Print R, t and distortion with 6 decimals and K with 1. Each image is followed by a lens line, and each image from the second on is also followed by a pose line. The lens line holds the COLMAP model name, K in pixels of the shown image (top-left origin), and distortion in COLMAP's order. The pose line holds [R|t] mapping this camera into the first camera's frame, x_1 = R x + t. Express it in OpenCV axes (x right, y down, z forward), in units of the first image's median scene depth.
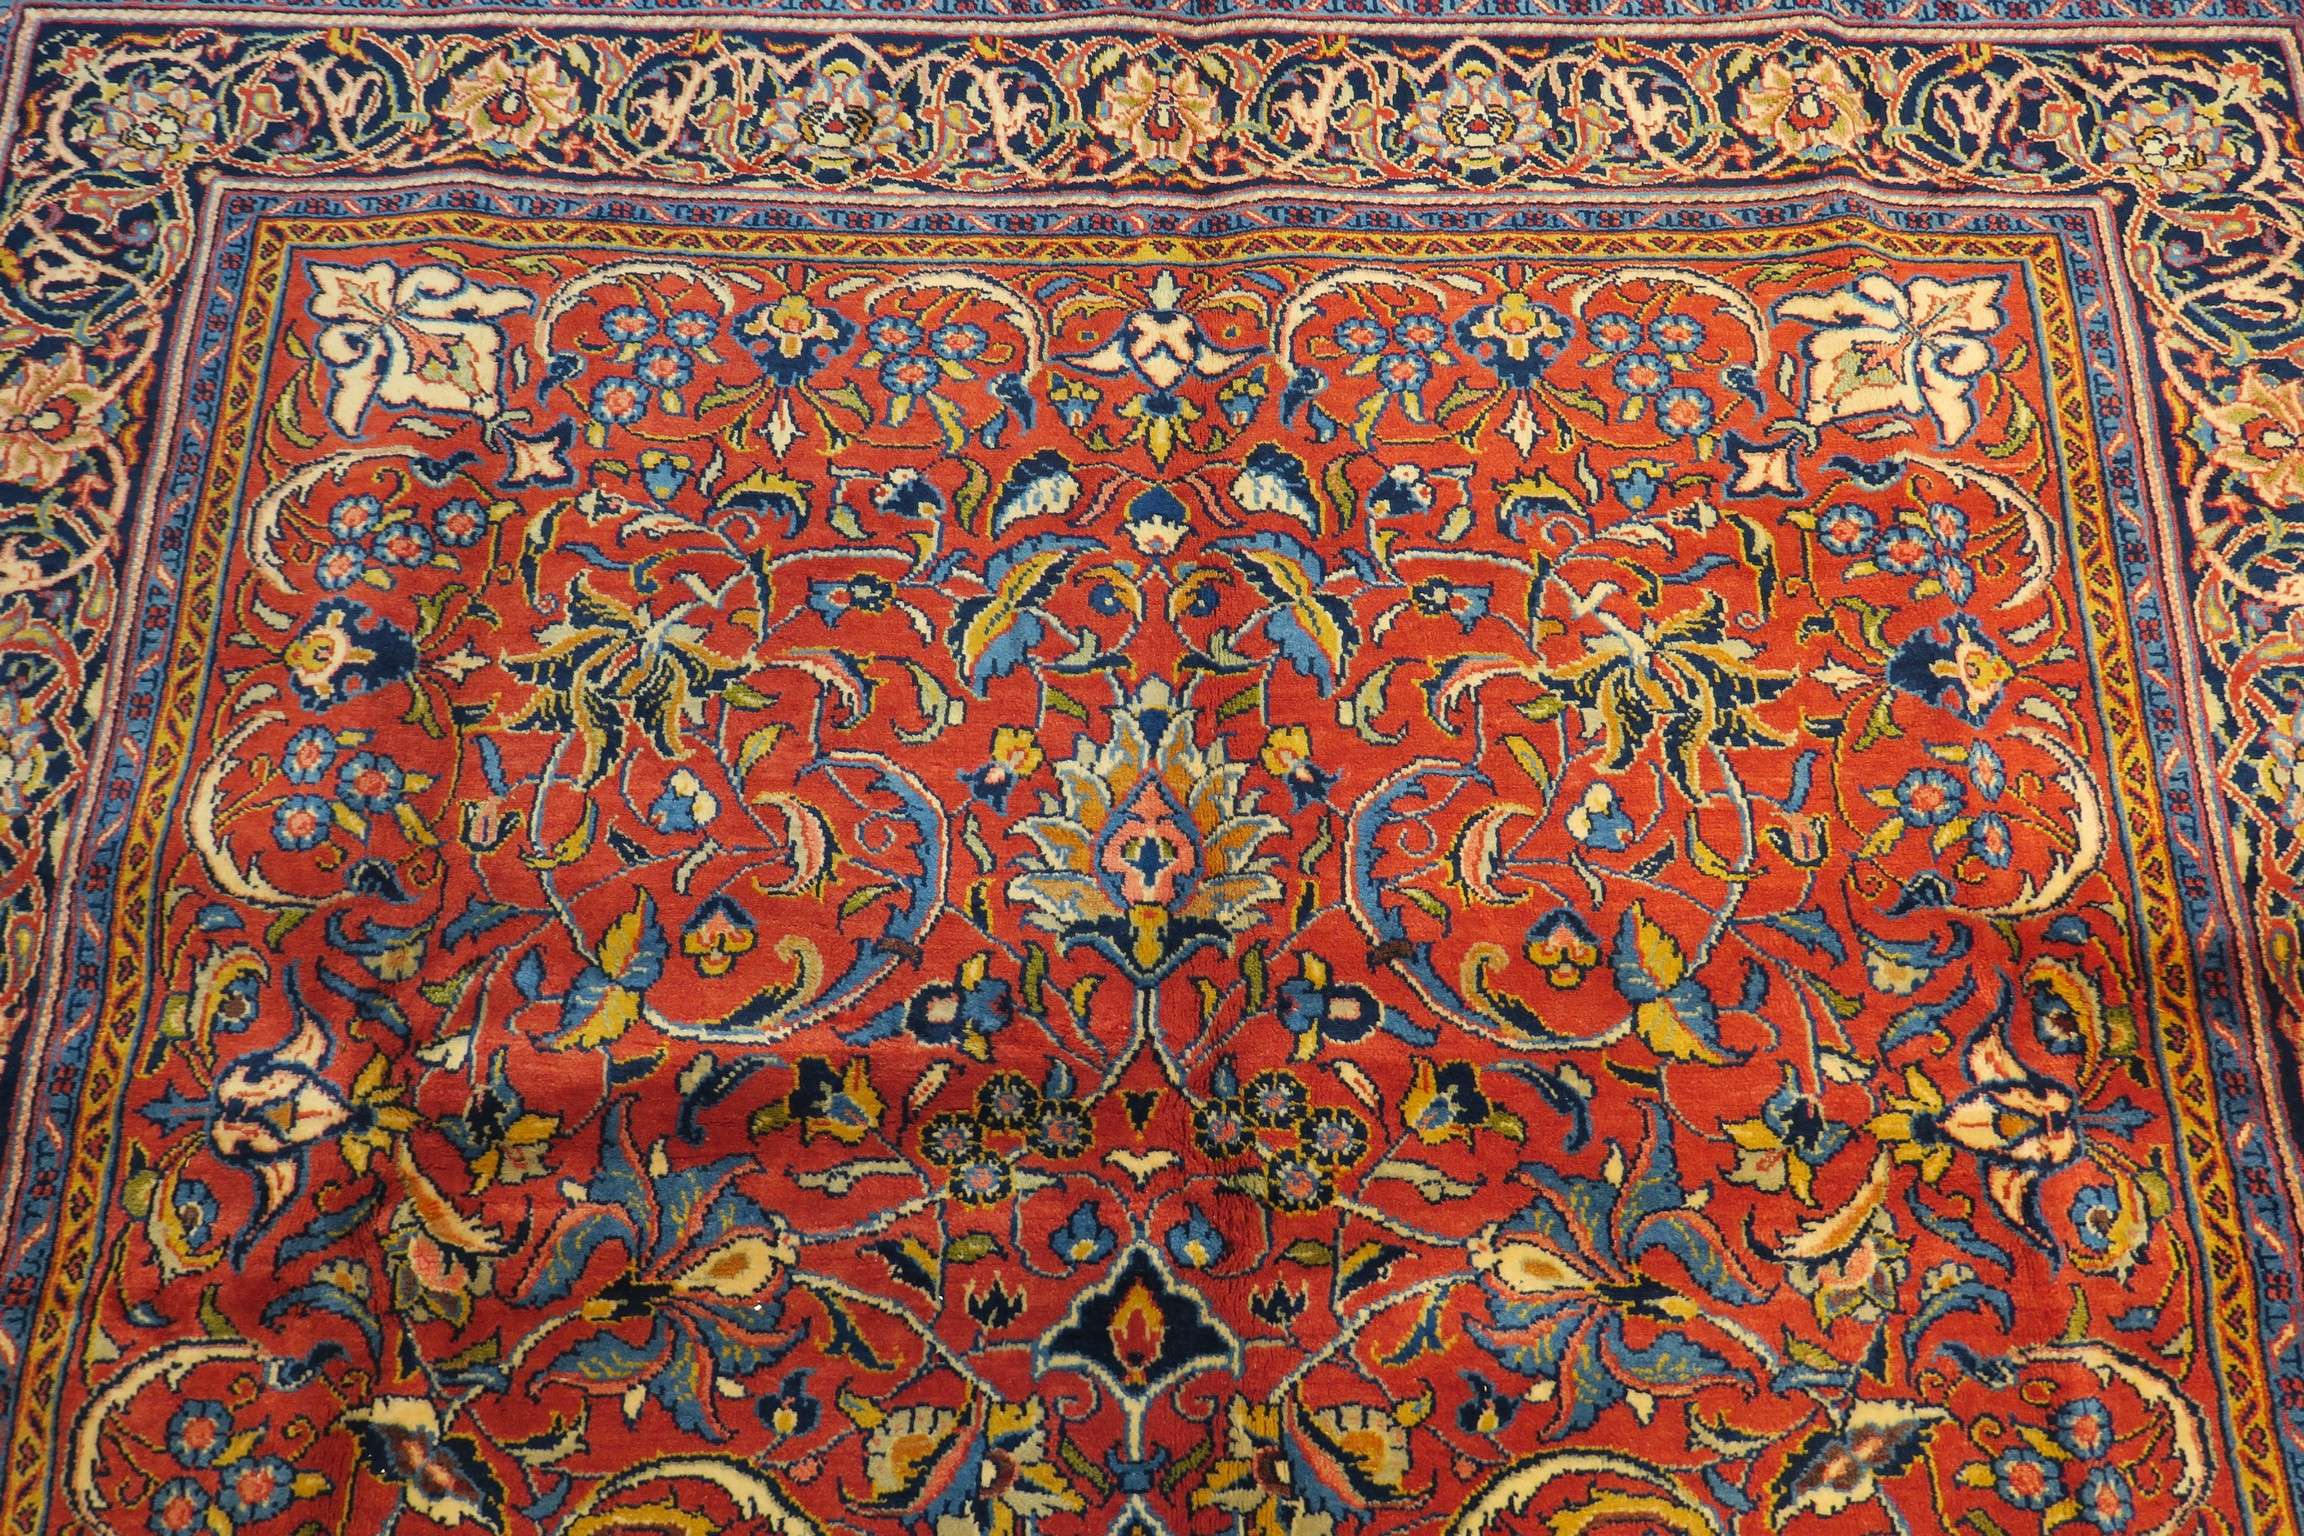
lens RADIAL K [[1592.3, 0, 1145.2], [0, 1592.3, 763.5], [0, 0, 1]] dist [-0.017541, 0.006002]
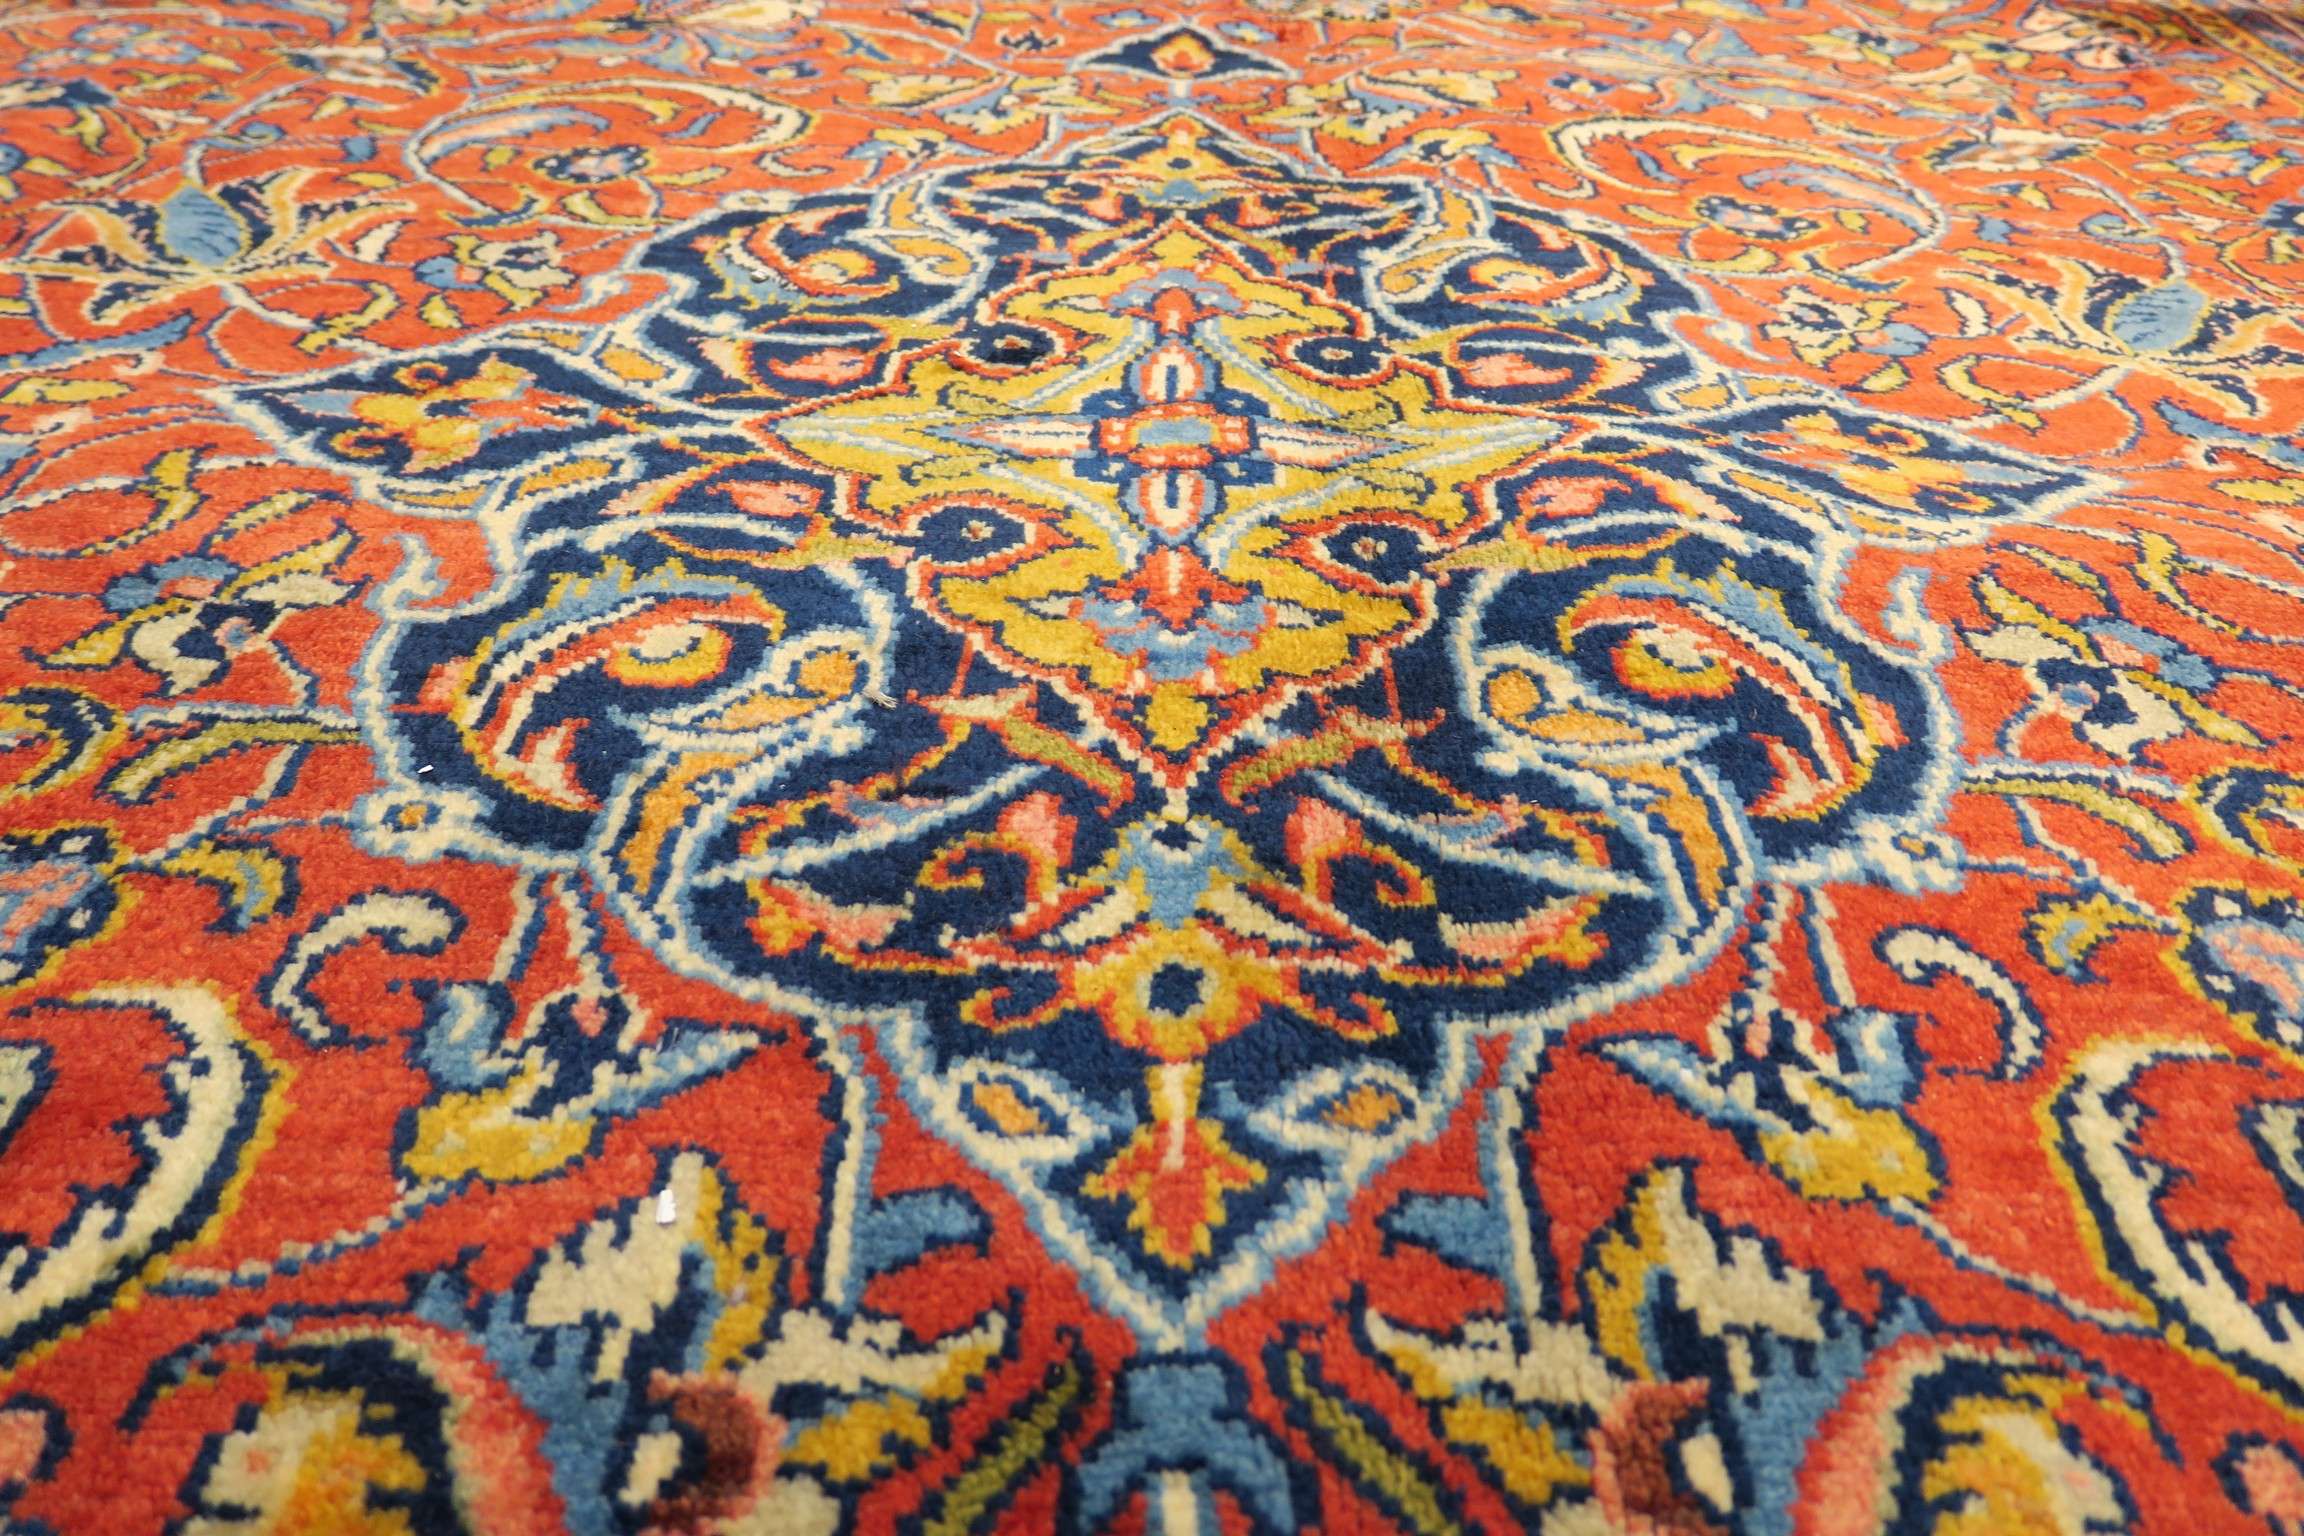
lens RADIAL K [[1592.3, 0, 1145.2], [0, 1592.3, 763.5], [0, 0, 1]] dist [-0.017541, 0.006002]
pose [[0.998802, 0.048725, 0.004496, -0.010186], [-0.038025, 0.830718, -0.555393, 1.041939], [-0.030797, 0.554557, 0.831576, 0.411768]]
